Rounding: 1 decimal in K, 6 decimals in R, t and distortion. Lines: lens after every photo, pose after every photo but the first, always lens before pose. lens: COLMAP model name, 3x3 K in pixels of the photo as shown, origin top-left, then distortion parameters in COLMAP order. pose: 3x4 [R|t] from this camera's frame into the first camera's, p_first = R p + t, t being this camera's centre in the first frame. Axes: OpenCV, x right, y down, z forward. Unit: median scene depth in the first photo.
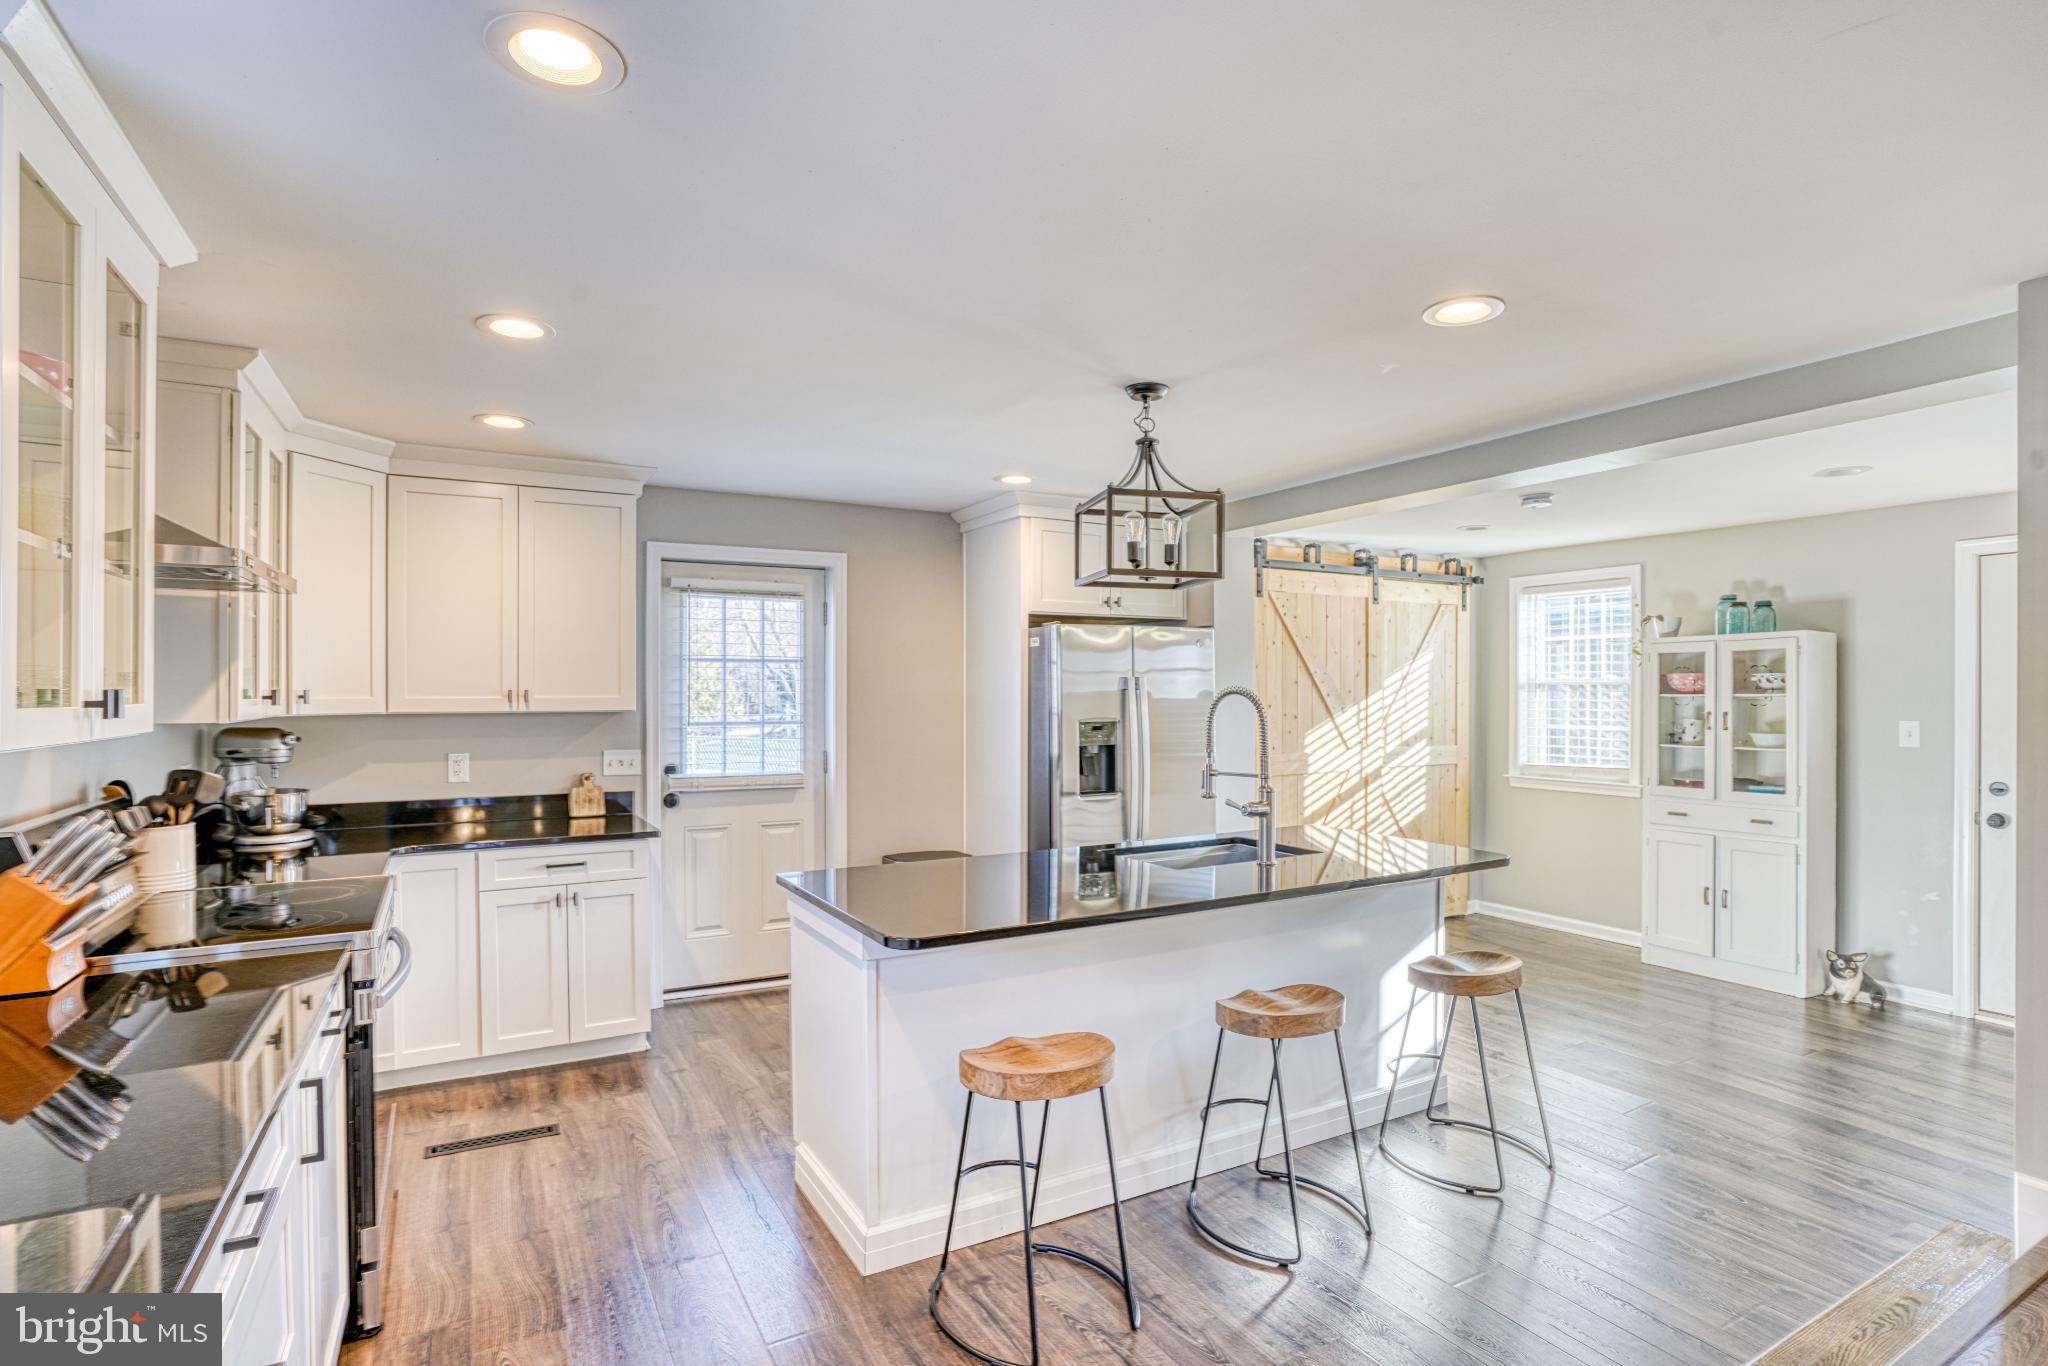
lens RADIAL K [[1004.2, 0, 1024.0], [0, 1004.2, 683.0], [0, 0, 1]] dist [-0.018667, 0.000074]
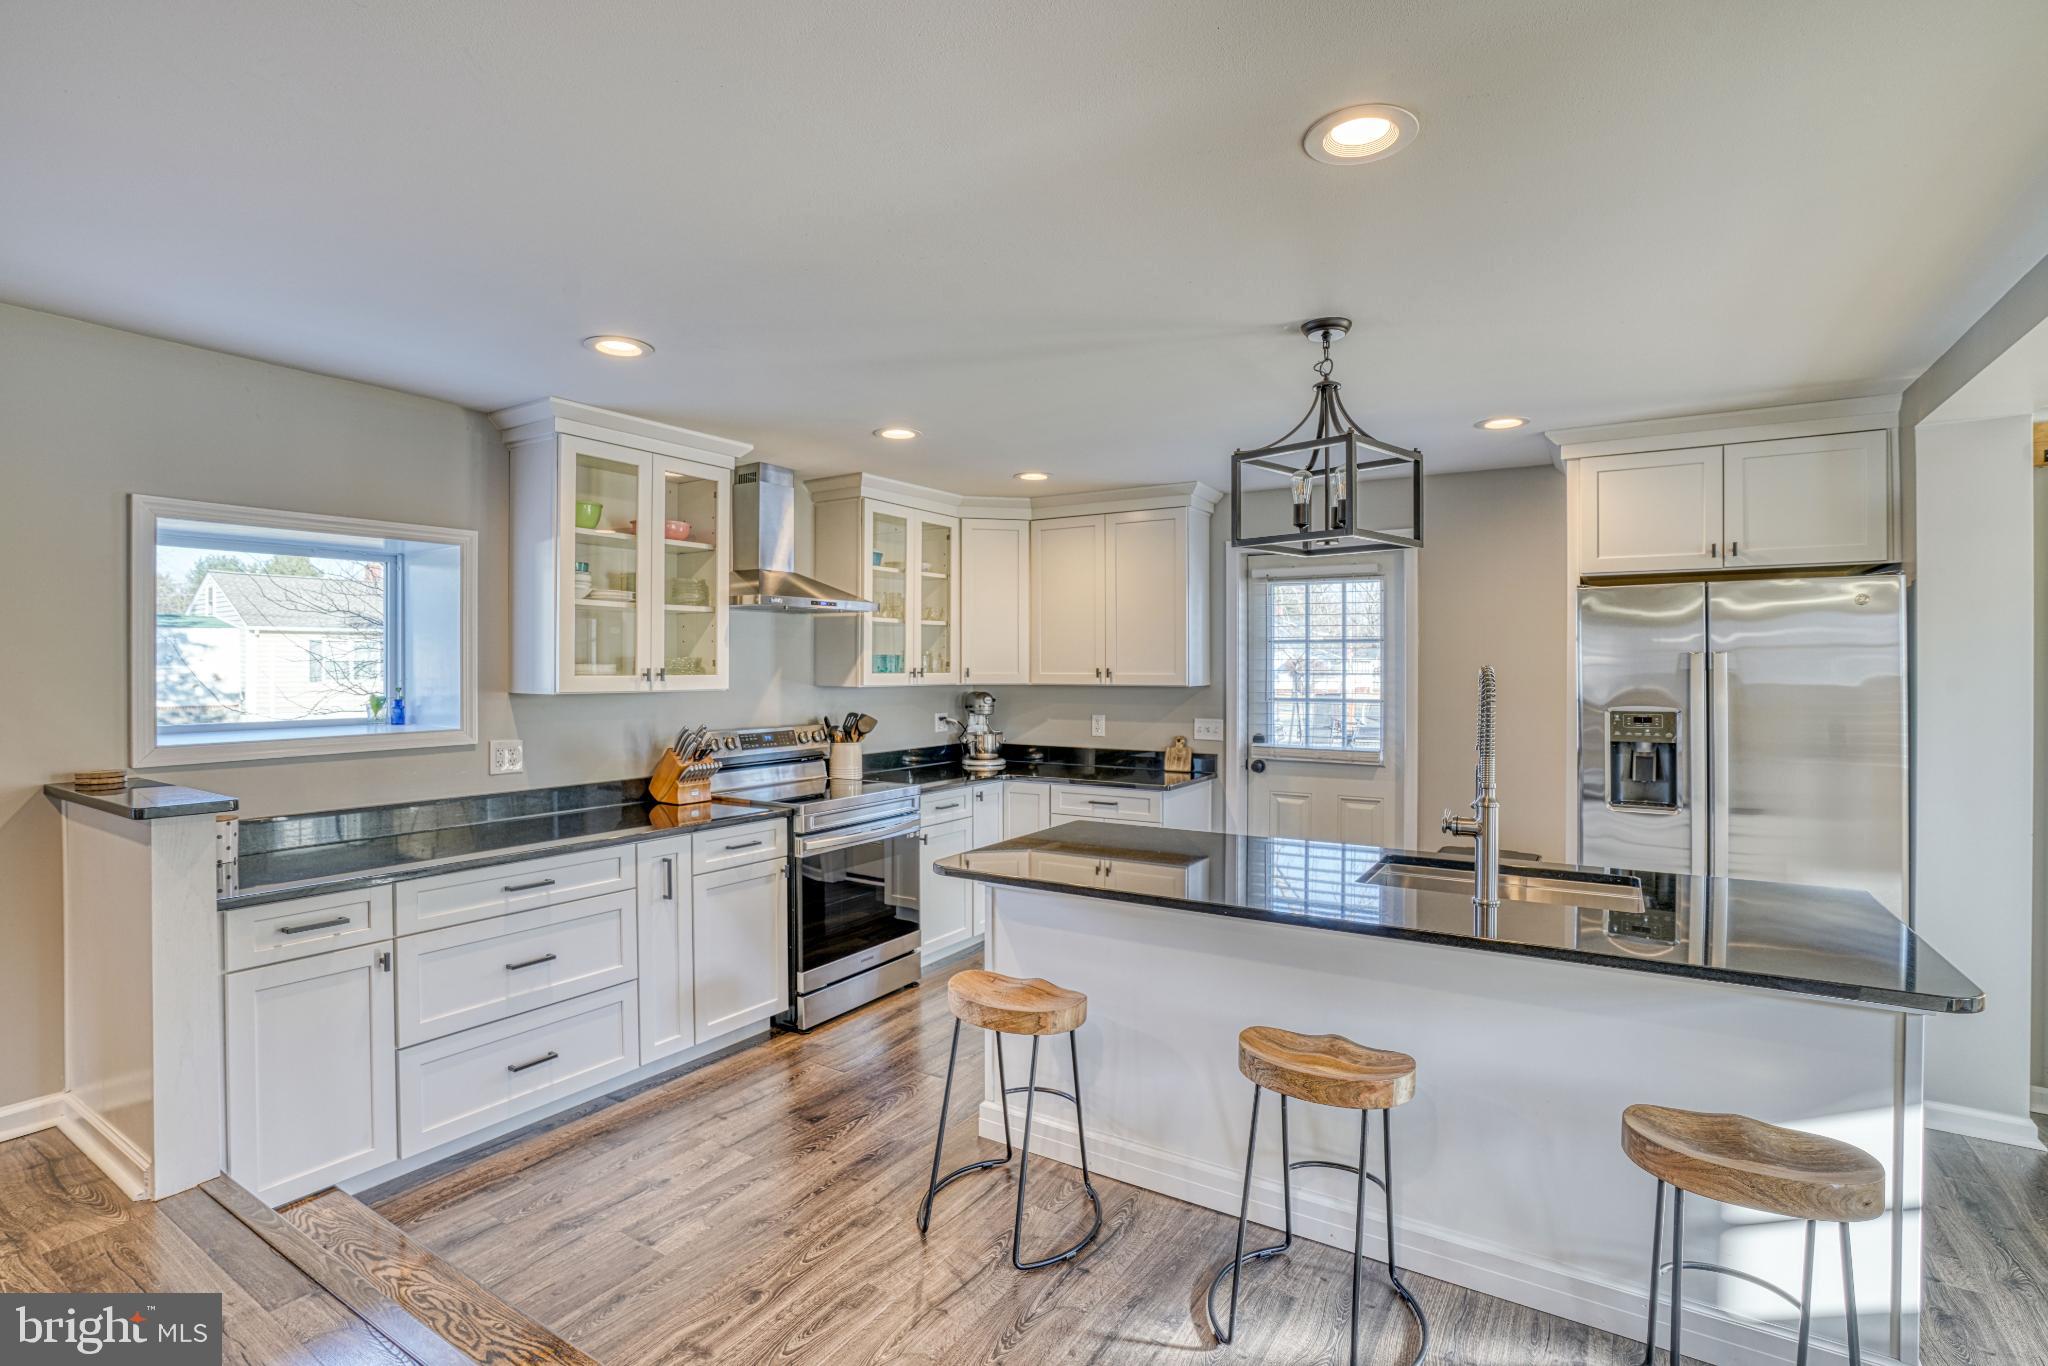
lens RADIAL K [[947.5, 0, 1031.5], [0, 947.5, 672.2], [0, 0, 1]] dist [-0.045936, 0.011194]
pose [[0.517383, 0.005935, -0.855733, 0.471189], [0.003262, 0.999955, 0.008907, 0.000402], [0.855748, -0.007400, 0.517340, 0.244802]]
